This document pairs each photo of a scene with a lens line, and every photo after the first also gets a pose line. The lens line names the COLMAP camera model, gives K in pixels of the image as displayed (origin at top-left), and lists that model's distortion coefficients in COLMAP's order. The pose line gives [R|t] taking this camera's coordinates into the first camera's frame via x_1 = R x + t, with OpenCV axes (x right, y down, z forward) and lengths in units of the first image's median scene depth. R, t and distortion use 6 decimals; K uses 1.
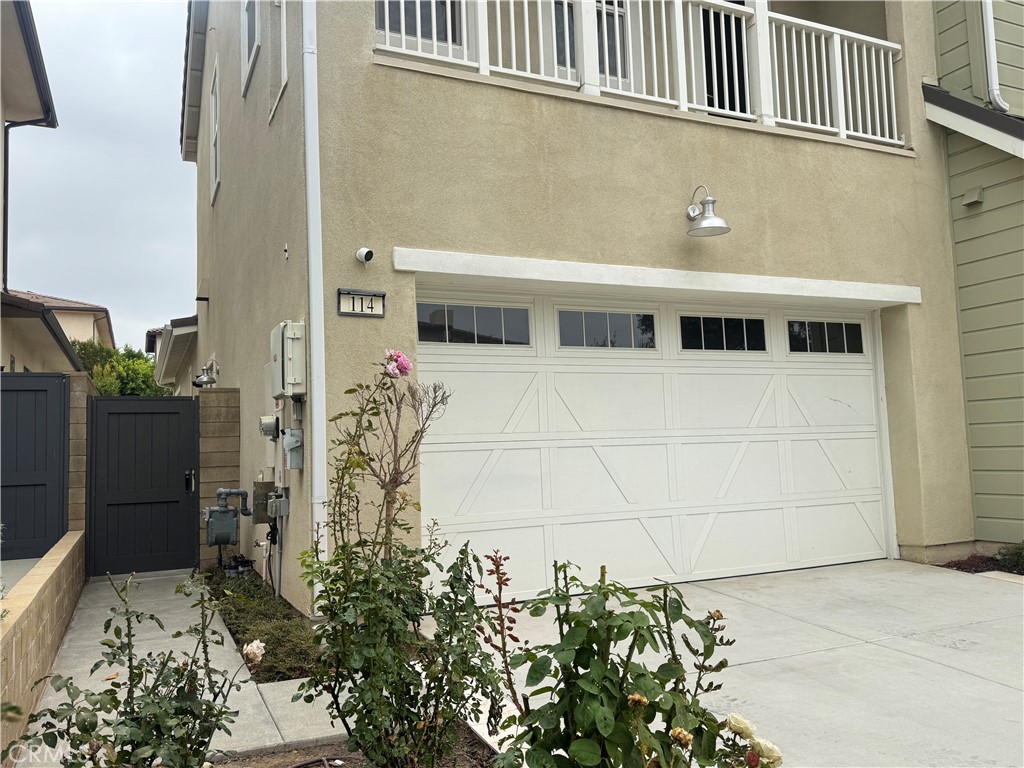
lens RADIAL K [[810.7, 0, 511.4], [0, 810.7, 383.3], [0, 0, 1]] dist [-0.009218, -0.002033]
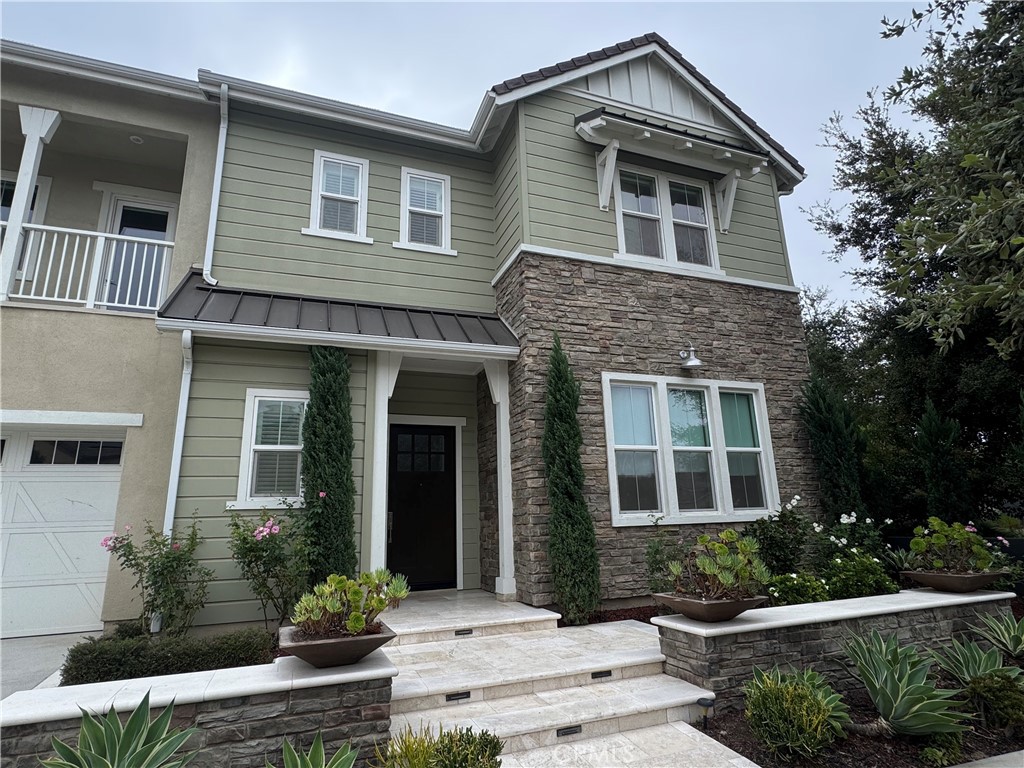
lens RADIAL K [[543.5, 0, 510.8], [0, 543.5, 384.8], [0, 0, 1]] dist [0.002056, 0.000301]
pose [[0.997571, -0.015945, -0.067813, 1.175510], [0.004638, 0.986493, -0.163735, -0.017314], [0.069508, 0.163023, 0.984171, 0.157381]]
